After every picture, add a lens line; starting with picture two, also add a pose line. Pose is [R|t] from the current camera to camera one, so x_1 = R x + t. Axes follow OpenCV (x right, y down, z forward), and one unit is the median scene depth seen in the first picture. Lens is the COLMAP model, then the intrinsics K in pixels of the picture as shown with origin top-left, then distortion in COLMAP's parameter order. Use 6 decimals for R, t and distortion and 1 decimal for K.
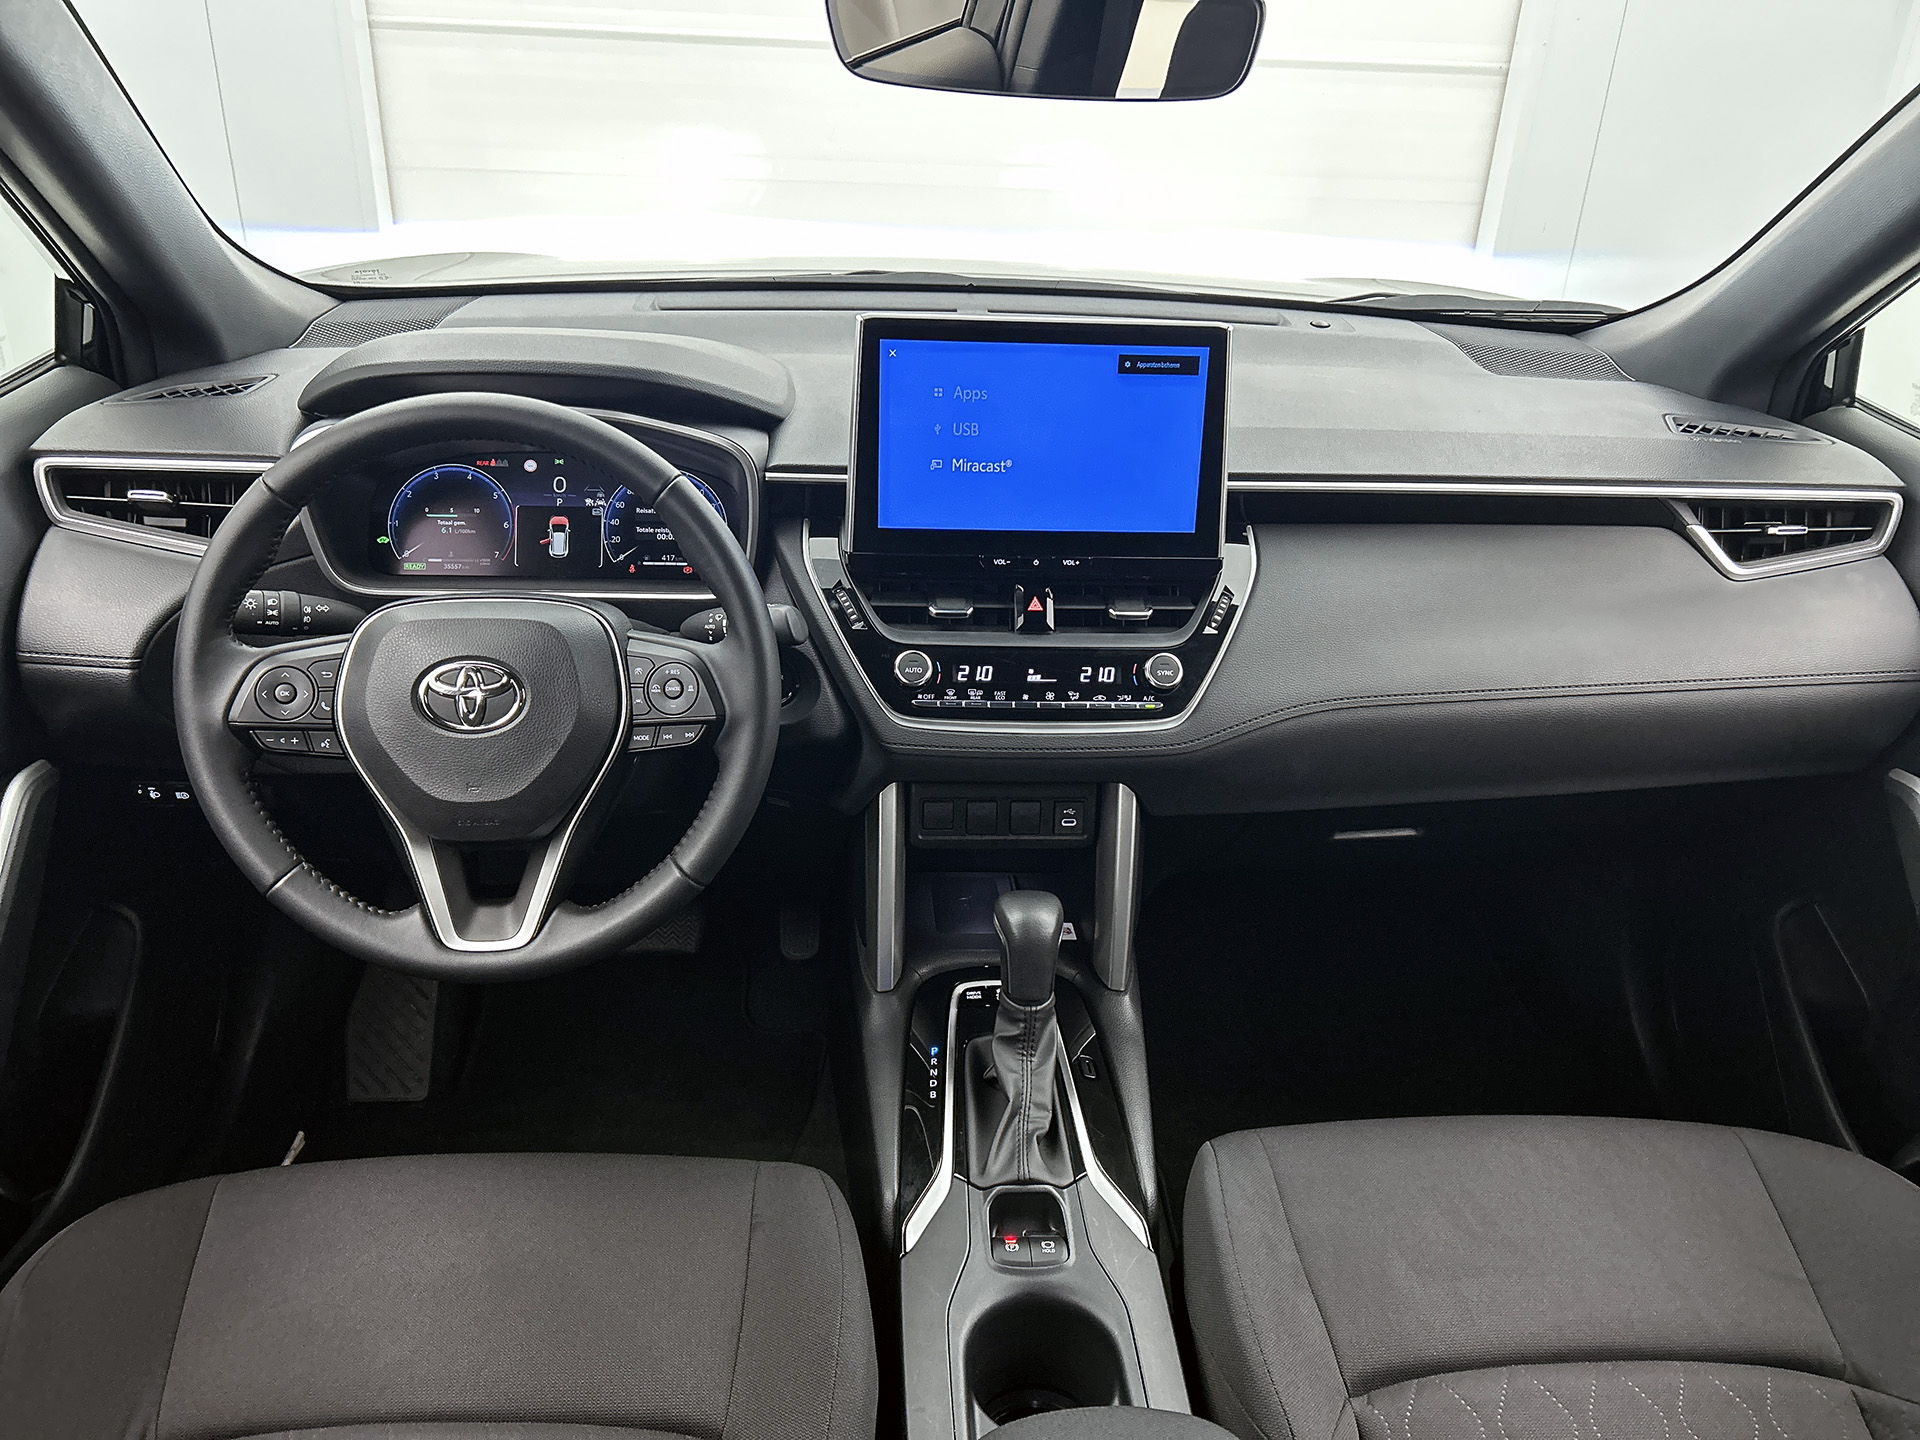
lens RADIAL K [[1437.4, 0, 974.1], [0, 1437.4, 719.7], [0, 0, 1]] dist [0.056584, -0.054035]
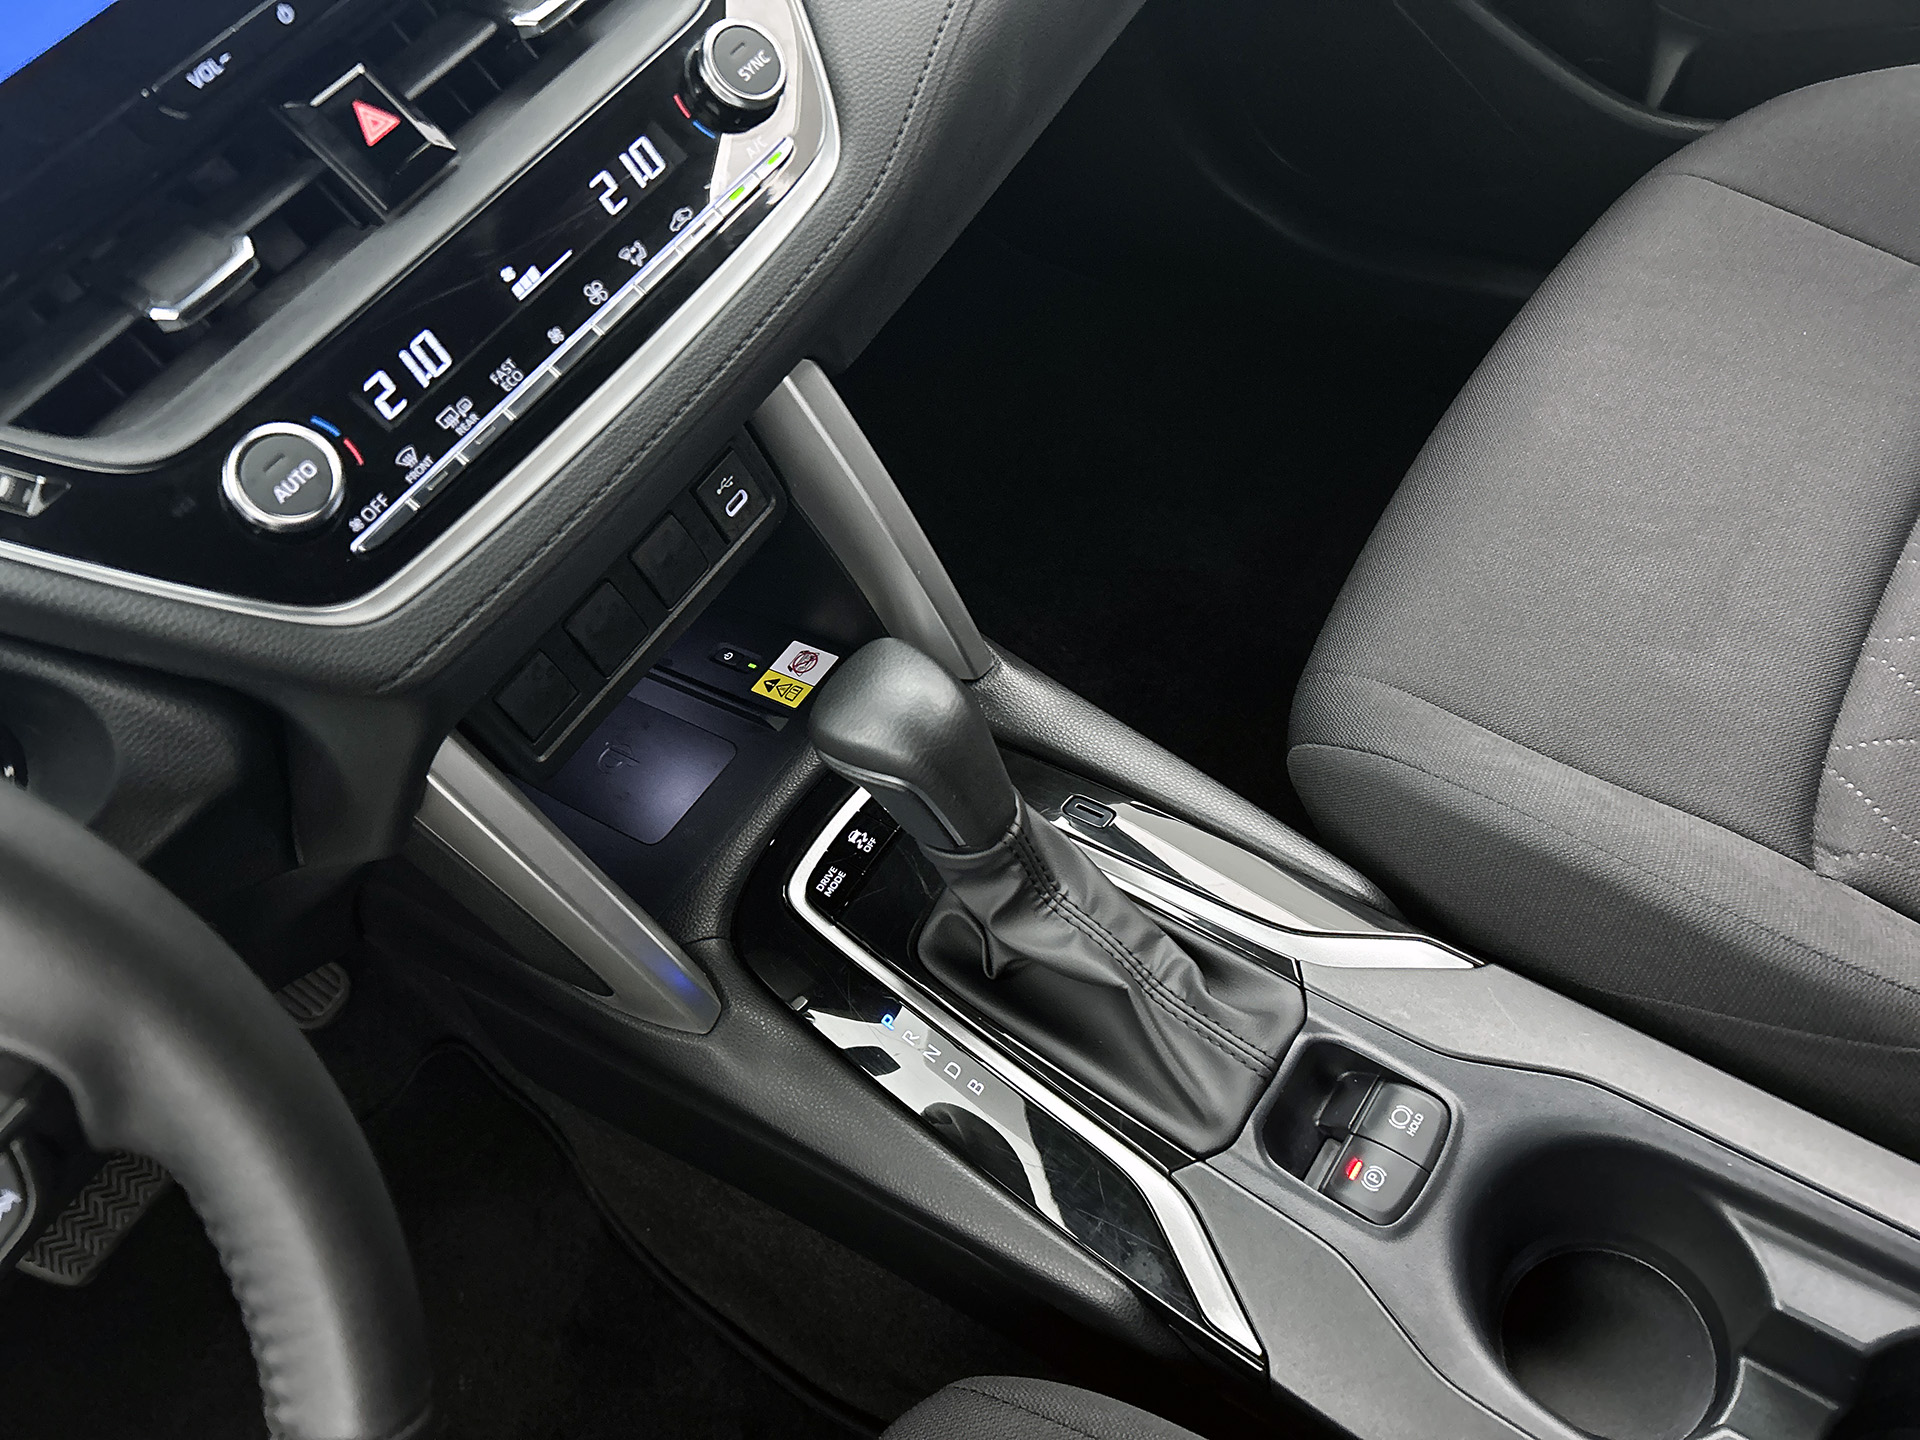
lens RADIAL K [[1437.4, 0, 968.8], [0, 1437.4, 704.5], [0, 0, 1]] dist [0.056584, -0.054035]
pose [[0.605812, -0.730856, 0.314391, -0.091157], [0.566810, 0.673771, 0.474088, -0.070277], [-0.558318, -0.109008, 0.822434, 0.601313]]
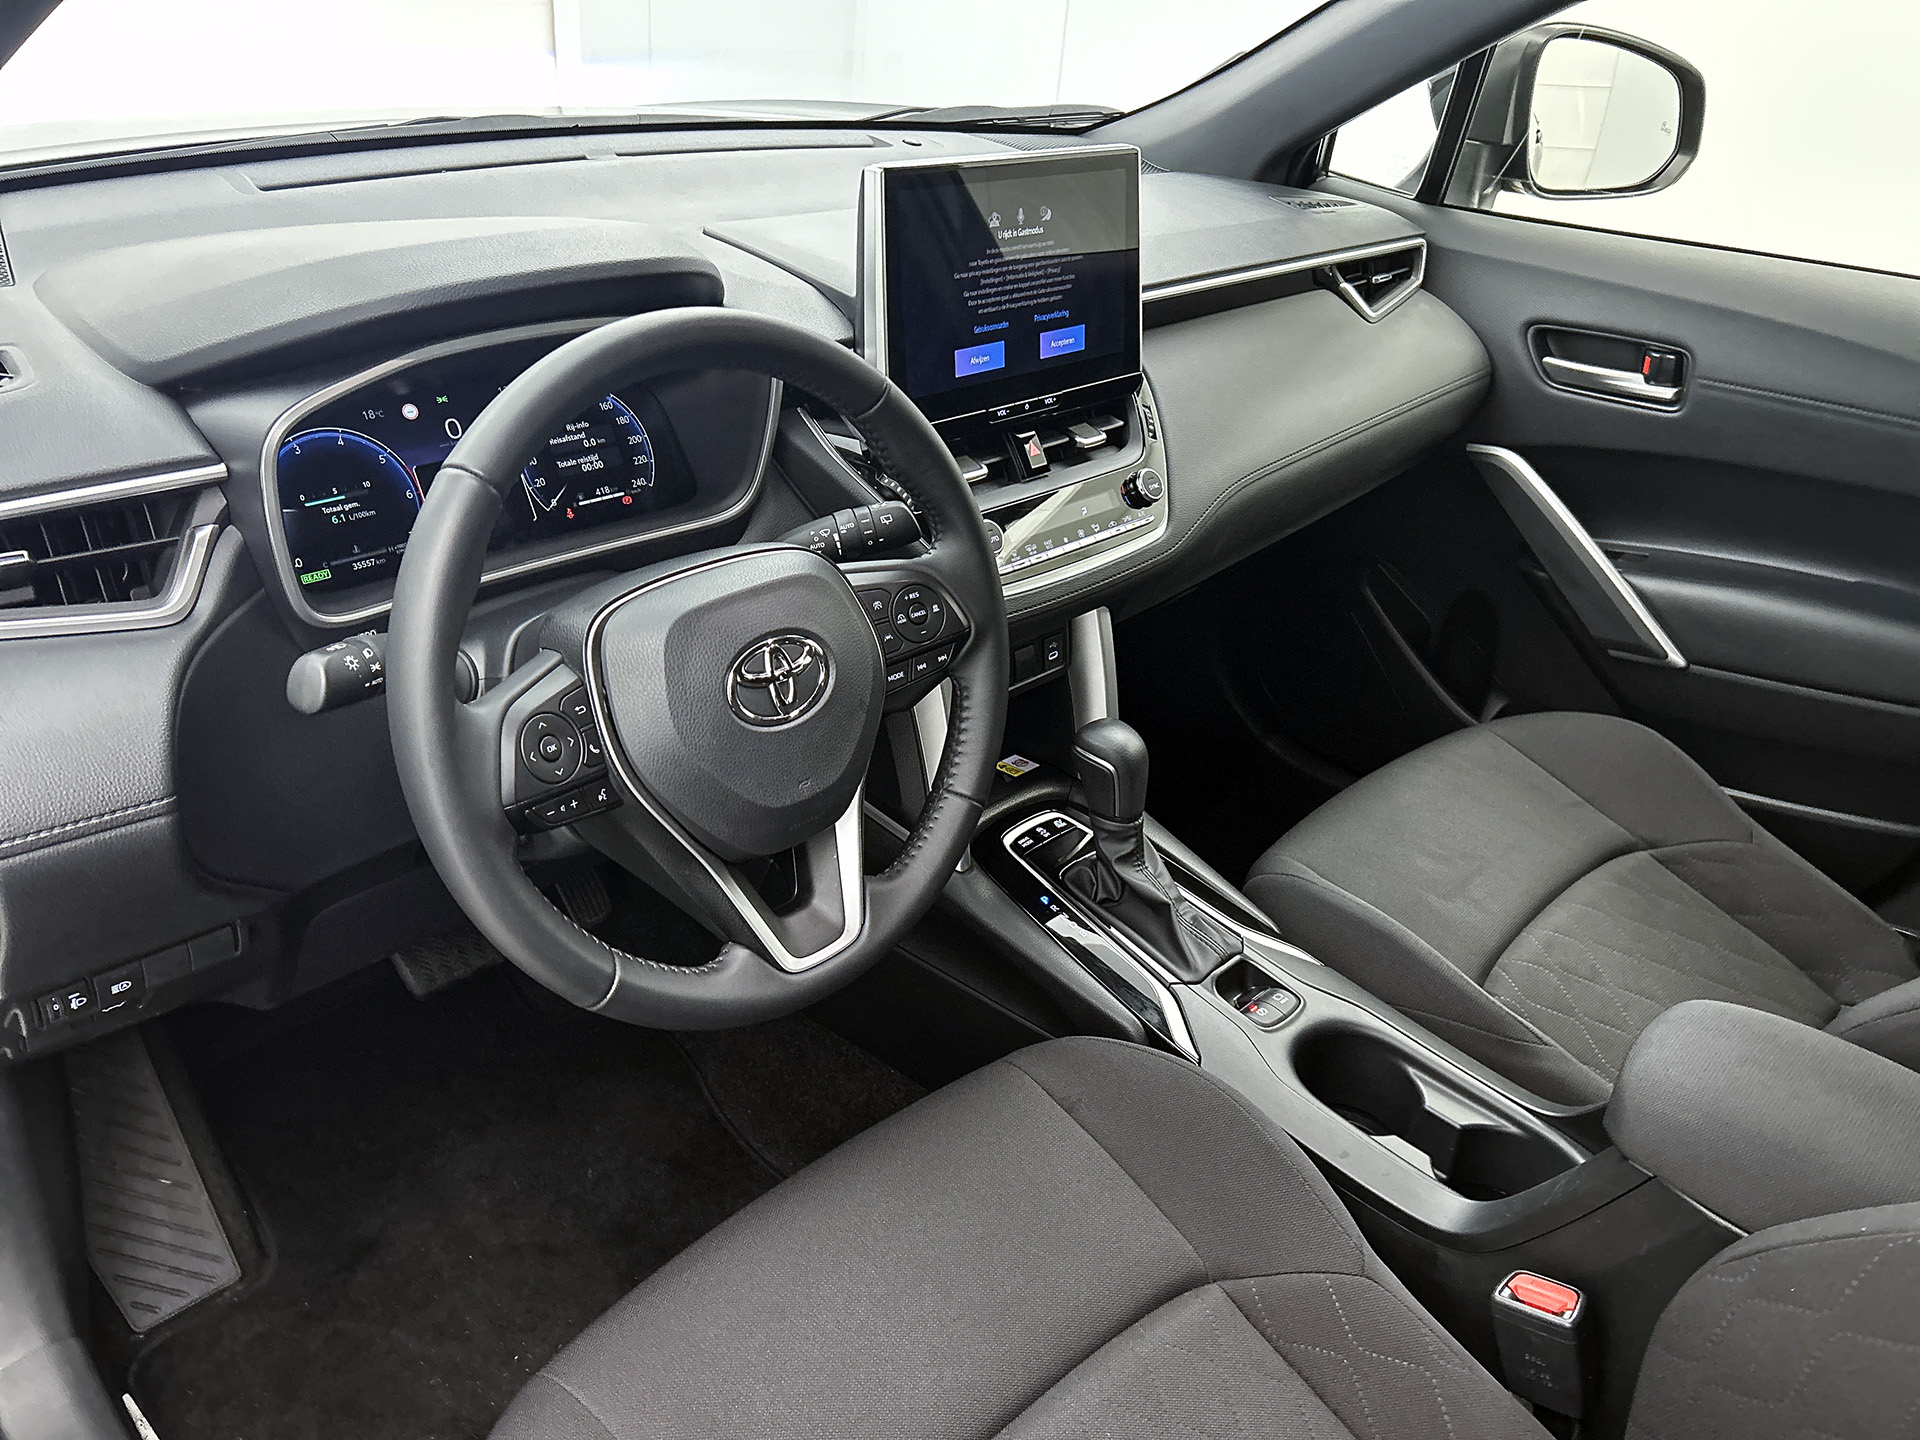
lens RADIAL K [[1437.4, 0, 945.1], [0, 1437.4, 728.7], [0, 0, 1]] dist [0.056584, -0.054035]
pose [[0.752486, -0.314922, 0.578436, -0.655996], [0.242703, 0.949056, 0.200969, -0.113270], [-0.612258, -0.010839, 0.790584, 0.243001]]
